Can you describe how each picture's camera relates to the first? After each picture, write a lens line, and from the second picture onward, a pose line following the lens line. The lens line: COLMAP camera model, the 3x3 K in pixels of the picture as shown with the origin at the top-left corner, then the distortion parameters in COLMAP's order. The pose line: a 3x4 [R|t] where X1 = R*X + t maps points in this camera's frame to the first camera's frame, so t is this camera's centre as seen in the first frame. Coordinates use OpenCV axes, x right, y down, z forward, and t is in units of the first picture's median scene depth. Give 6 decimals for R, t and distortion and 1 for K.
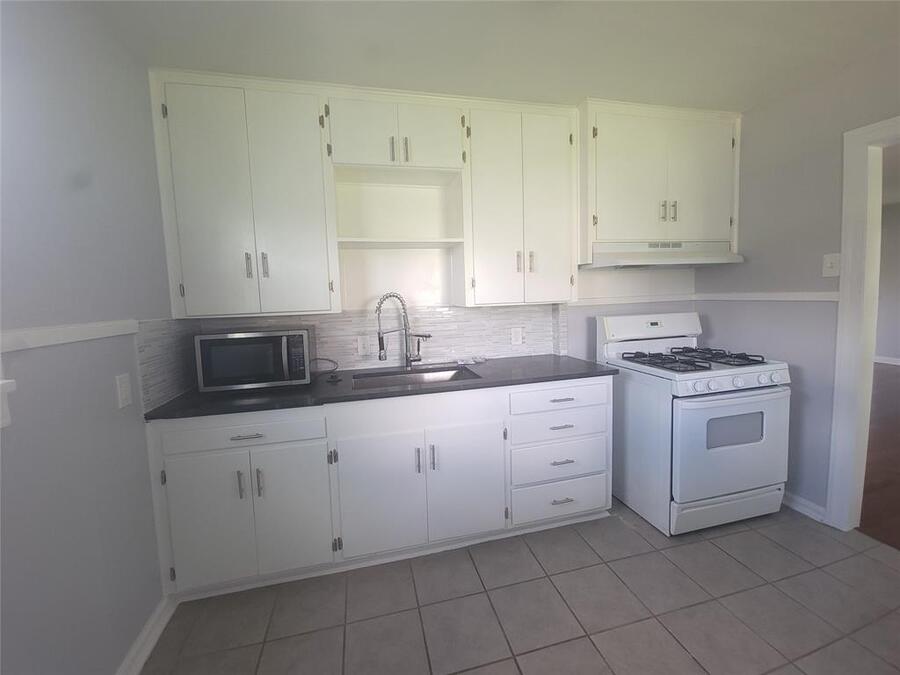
lens RADIAL K [[363.7, 0, 441.5], [0, 363.7, 328.5], [0, 0, 1]] dist [0.000650, -0.004456]
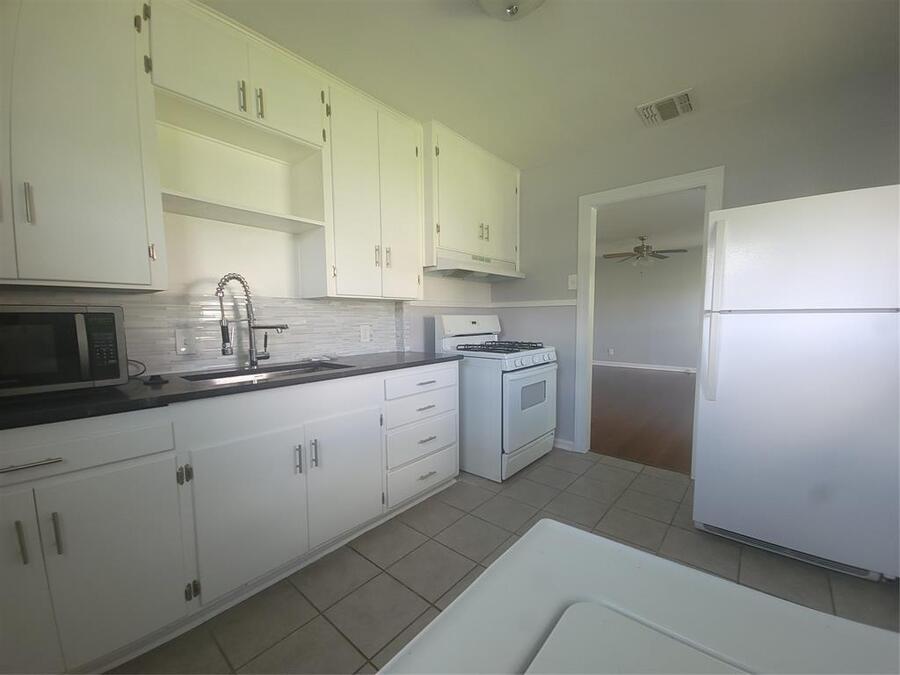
lens RADIAL K [[363.7, 0, 457.5], [0, 363.7, 353.2], [0, 0, 1]] dist [0.000650, -0.004456]
pose [[0.802697, -0.030377, 0.595613, -0.234218], [0.032953, 0.999435, 0.006563, 0.095343], [-0.595476, 0.014360, 0.803245, 0.047304]]
